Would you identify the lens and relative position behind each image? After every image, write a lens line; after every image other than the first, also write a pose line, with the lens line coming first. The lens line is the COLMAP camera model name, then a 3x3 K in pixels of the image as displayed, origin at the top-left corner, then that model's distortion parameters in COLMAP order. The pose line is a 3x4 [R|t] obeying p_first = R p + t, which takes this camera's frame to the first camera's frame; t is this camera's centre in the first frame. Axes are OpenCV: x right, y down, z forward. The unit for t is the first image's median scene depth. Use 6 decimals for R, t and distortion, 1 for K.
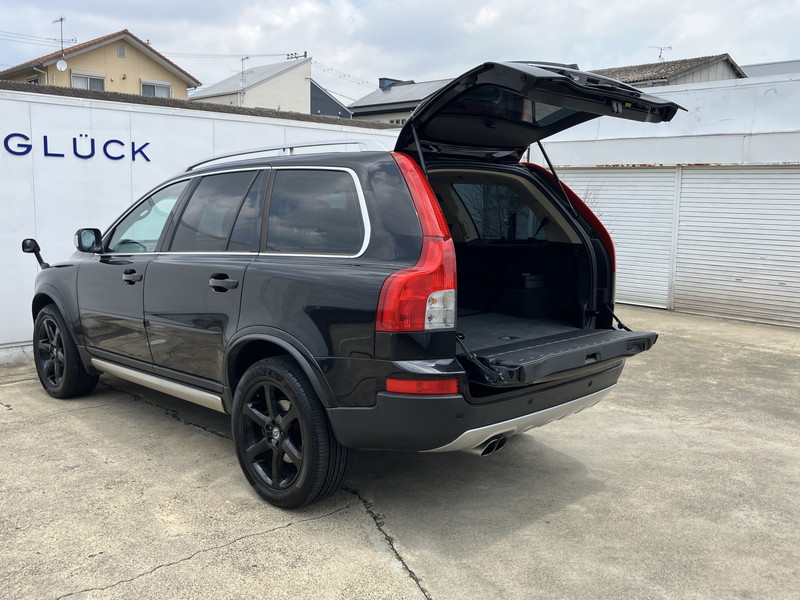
lens RADIAL K [[726.2, 0, 400.0], [0, 726.2, 300.0], [0, 0, 1]] dist [0.005424, 0.005328]
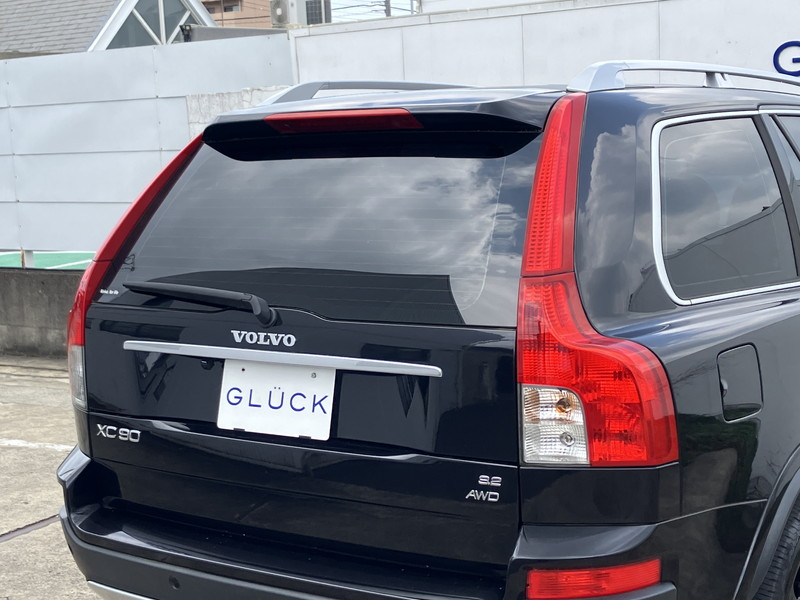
lens RADIAL K [[1363.1, 0, 395.3], [0, 1363.1, 298.8], [0, 0, 1]] dist [0.244577, -1.260921]
pose [[0.176155, 0.098583, -0.979414, 0.573167], [-0.092140, 0.992255, 0.083303, -0.078867], [0.980041, 0.075569, 0.183874, 0.470889]]
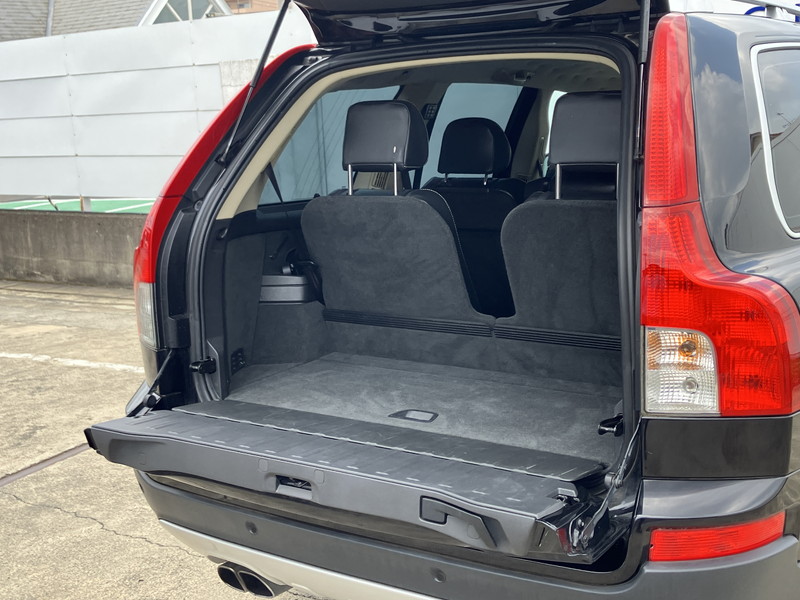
lens RADIAL K [[1075.3, 0, 365.5], [0, 1075.3, 280.2], [0, 0, 1]] dist [0.230625, -1.091906]
pose [[0.168960, 0.136443, -0.976133, 0.447222], [-0.086706, 0.988590, 0.123176, -0.063931], [0.981802, 0.063825, 0.178863, 0.458207]]
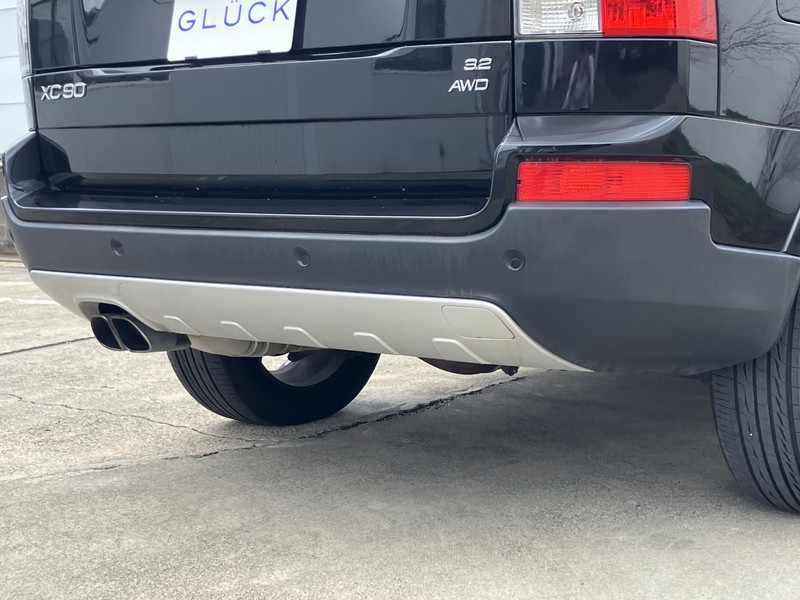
lens RADIAL K [[1363.1, 0, 395.3], [0, 1363.1, 298.8], [0, 0, 1]] dist [0.244577, -1.260921]
pose [[0.112561, 0.104399, -0.988145, 0.508123], [-0.103420, 0.990295, 0.092846, 0.039880], [0.988248, 0.091743, 0.122266, 0.526239]]
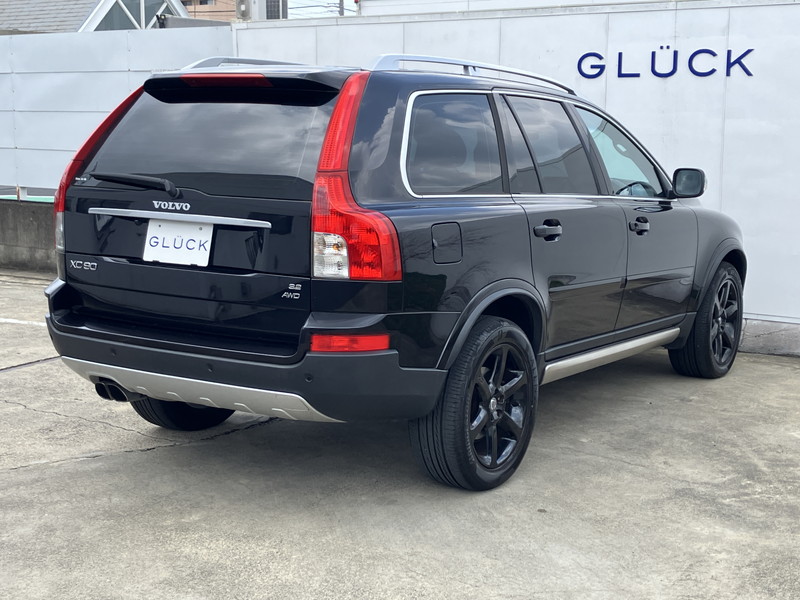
lens RADIAL K [[1194.7, 0, 400.0], [0, 1194.7, 300.0], [0, 0, 1]] dist [0.195319, -0.879844]
pose [[0.217788, 0.133961, -0.966759, 0.821252], [-0.141056, 0.984456, 0.104637, -0.059802], [0.965749, 0.113579, 0.233299, 0.485429]]
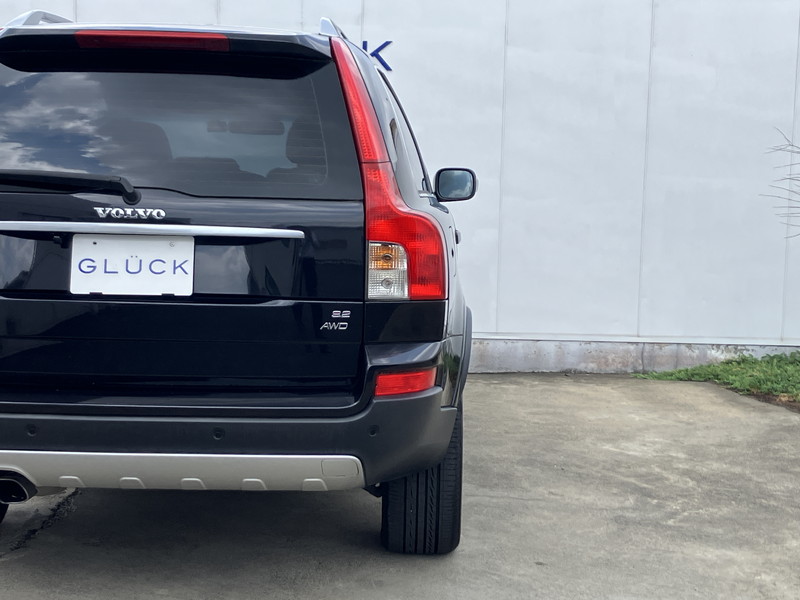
lens RADIAL K [[1363.1, 0, 395.3], [0, 1363.1, 298.8], [0, 0, 1]] dist [0.244577, -1.260921]
pose [[0.704880, 0.079959, -0.704806, 0.585024], [-0.105697, 0.994373, 0.007102, -0.001850], [0.701408, 0.069490, 0.709365, 0.188817]]
